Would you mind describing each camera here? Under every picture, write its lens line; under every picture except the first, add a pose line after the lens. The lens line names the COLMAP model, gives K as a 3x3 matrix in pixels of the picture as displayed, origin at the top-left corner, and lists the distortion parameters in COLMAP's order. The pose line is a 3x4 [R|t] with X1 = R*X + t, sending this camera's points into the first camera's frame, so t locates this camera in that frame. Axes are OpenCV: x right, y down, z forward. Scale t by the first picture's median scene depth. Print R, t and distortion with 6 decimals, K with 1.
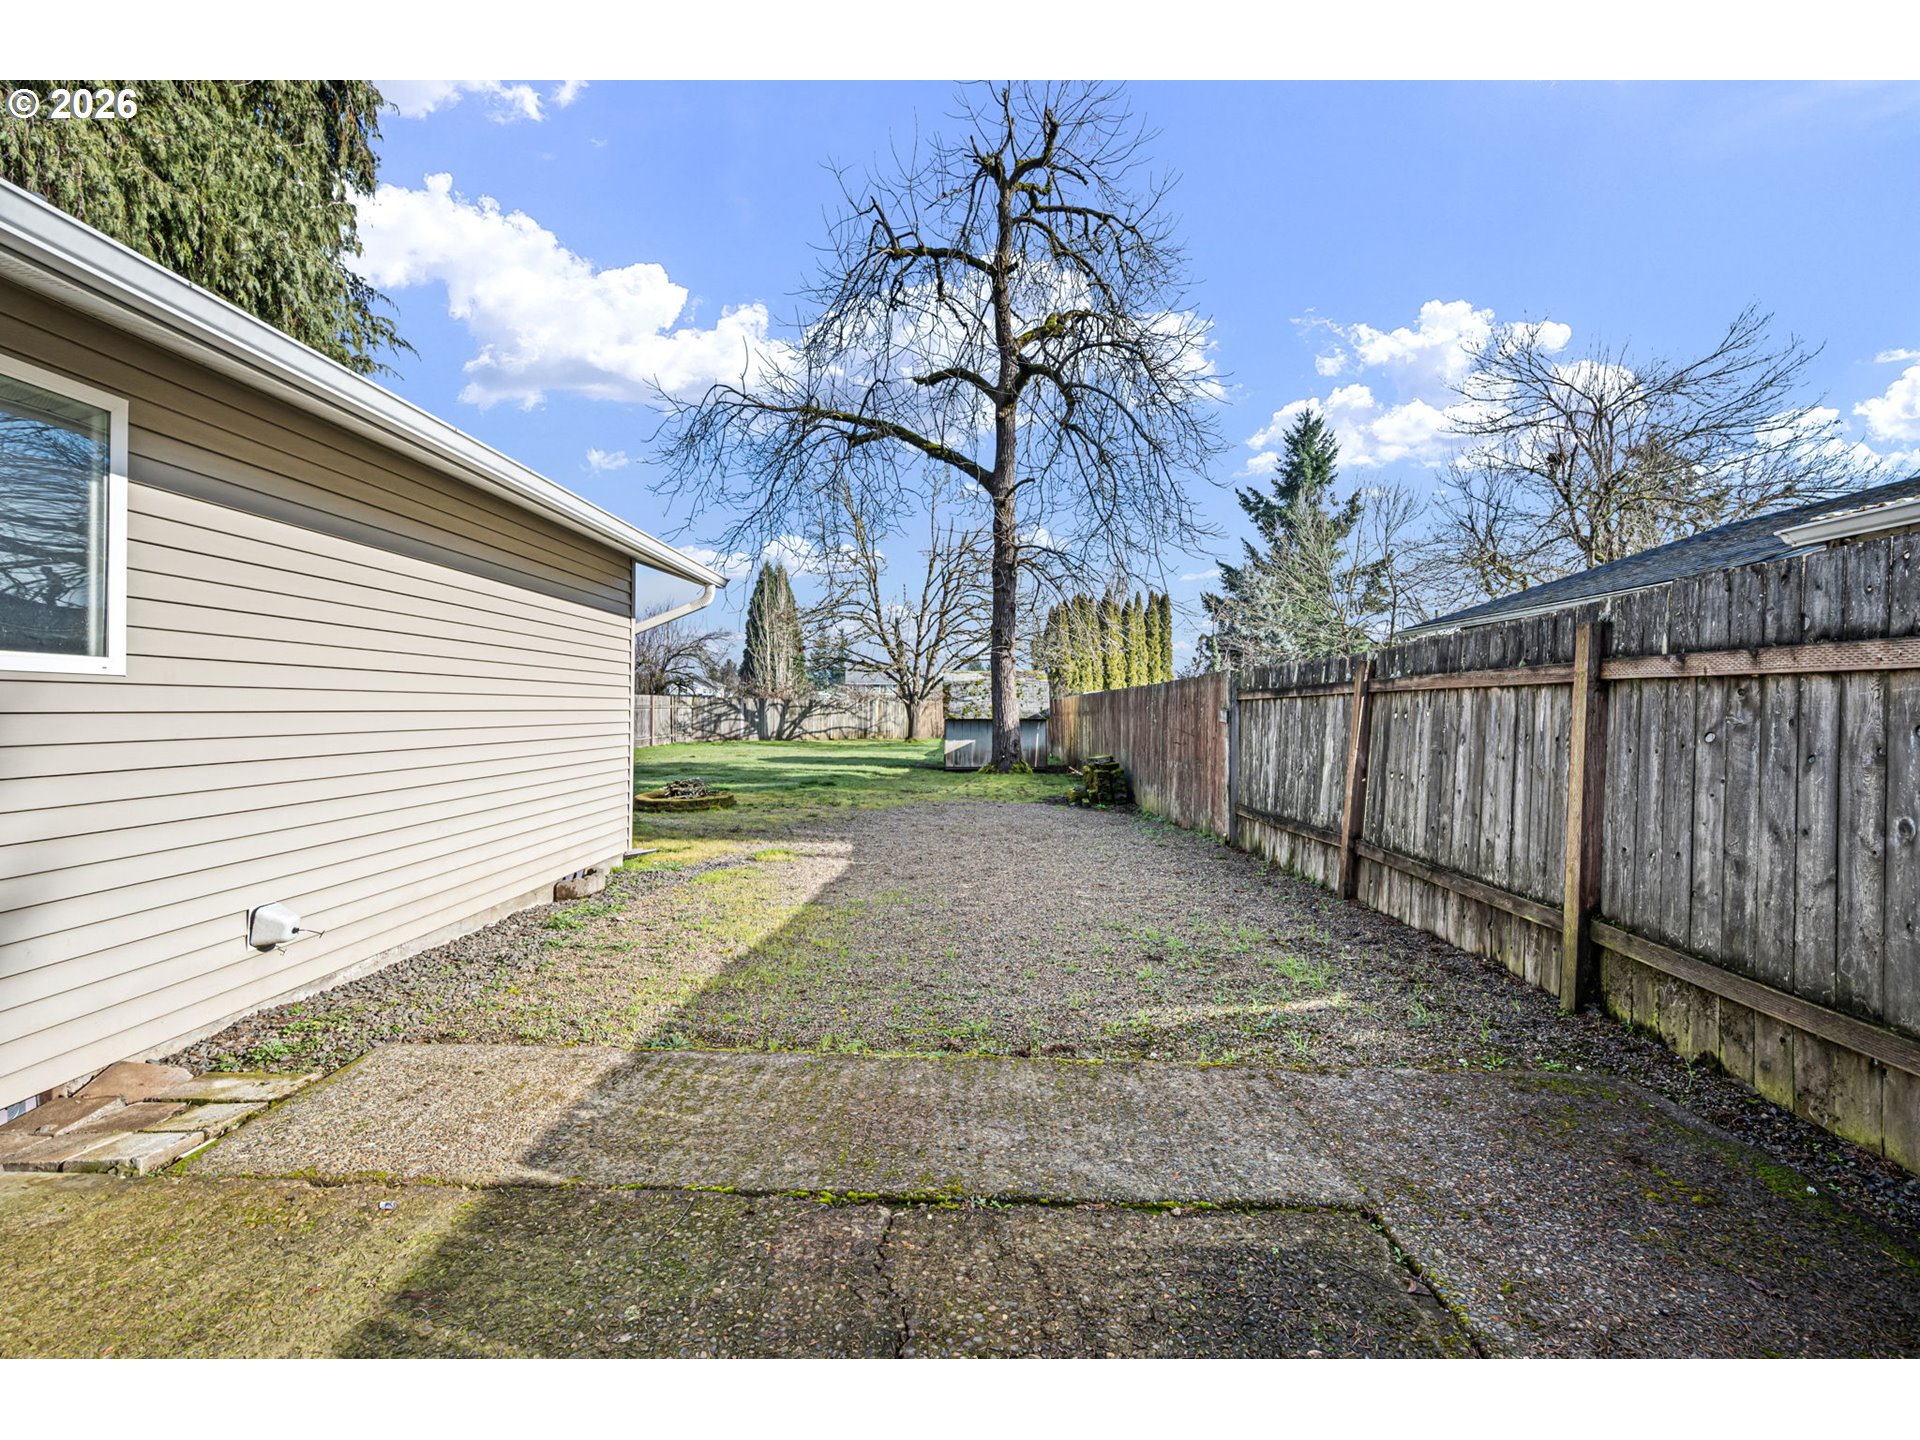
lens RADIAL K [[913.6, 0, 945.8], [0, 913.6, 712.1], [0, 0, 1]] dist [0.000455, 0.000431]
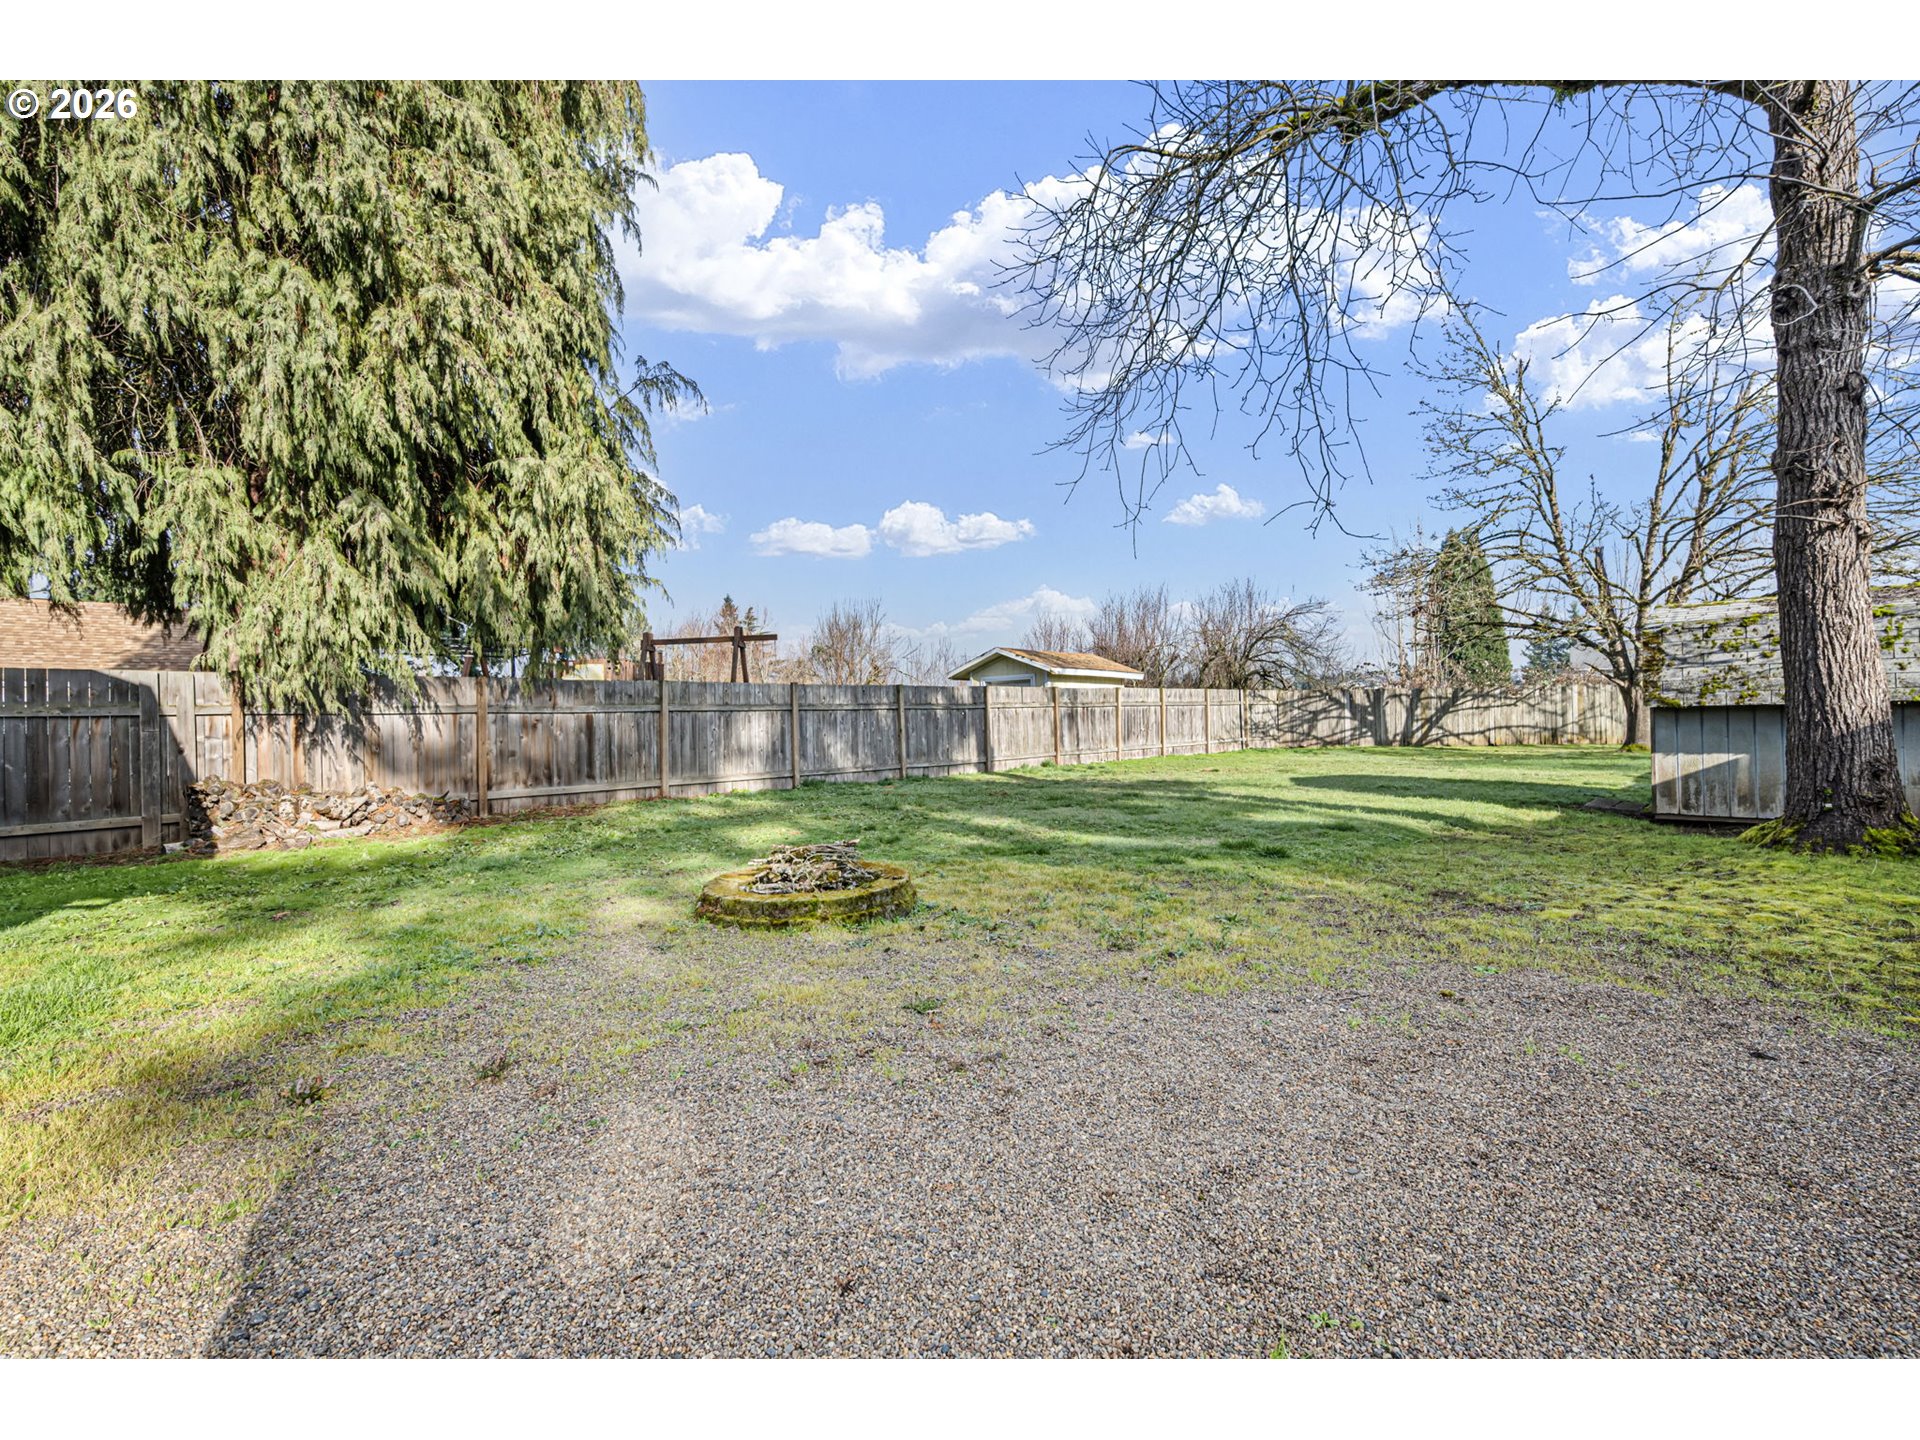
lens RADIAL K [[913.6, 0, 945.8], [0, 913.6, 712.1], [0, 0, 1]] dist [0.000455, 0.000431]
pose [[0.749961, -0.020501, -0.661165, 0.020693], [0.019578, 0.999770, -0.008793, 0.004137], [0.661193, -0.006350, 0.750189, 0.251490]]
